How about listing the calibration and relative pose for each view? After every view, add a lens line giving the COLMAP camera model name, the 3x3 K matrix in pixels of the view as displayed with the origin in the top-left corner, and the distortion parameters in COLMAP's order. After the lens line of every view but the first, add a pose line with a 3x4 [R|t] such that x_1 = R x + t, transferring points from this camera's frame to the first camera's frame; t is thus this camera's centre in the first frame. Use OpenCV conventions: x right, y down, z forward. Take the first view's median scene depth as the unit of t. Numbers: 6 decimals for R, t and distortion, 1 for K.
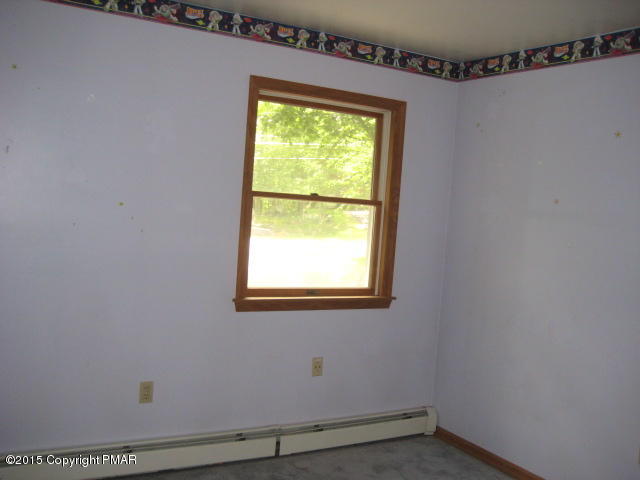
lens RADIAL K [[666.3, 0, 320.0], [0, 666.3, 240.0], [0, 0, 1]] dist [-0.153602, 0.290202]
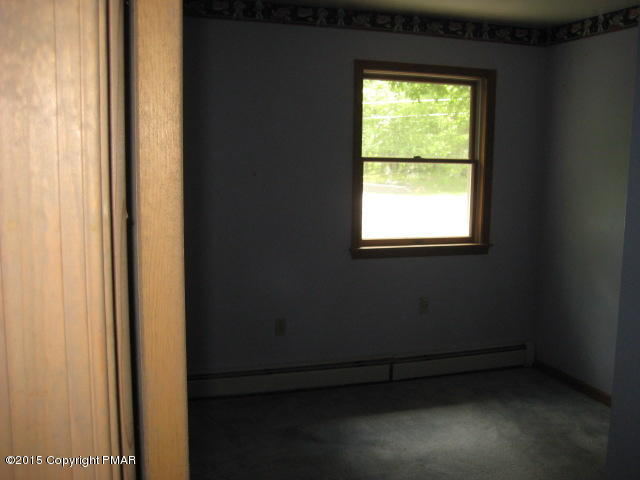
lens RADIAL K [[666.3, 0, 320.0], [0, 666.3, 240.0], [0, 0, 1]] dist [-0.153602, 0.290202]
pose [[0.977486, -0.028934, -0.209009, 0.063291], [0.042064, 0.997392, 0.058653, 0.000529], [0.206766, -0.066124, 0.976153, -0.166113]]
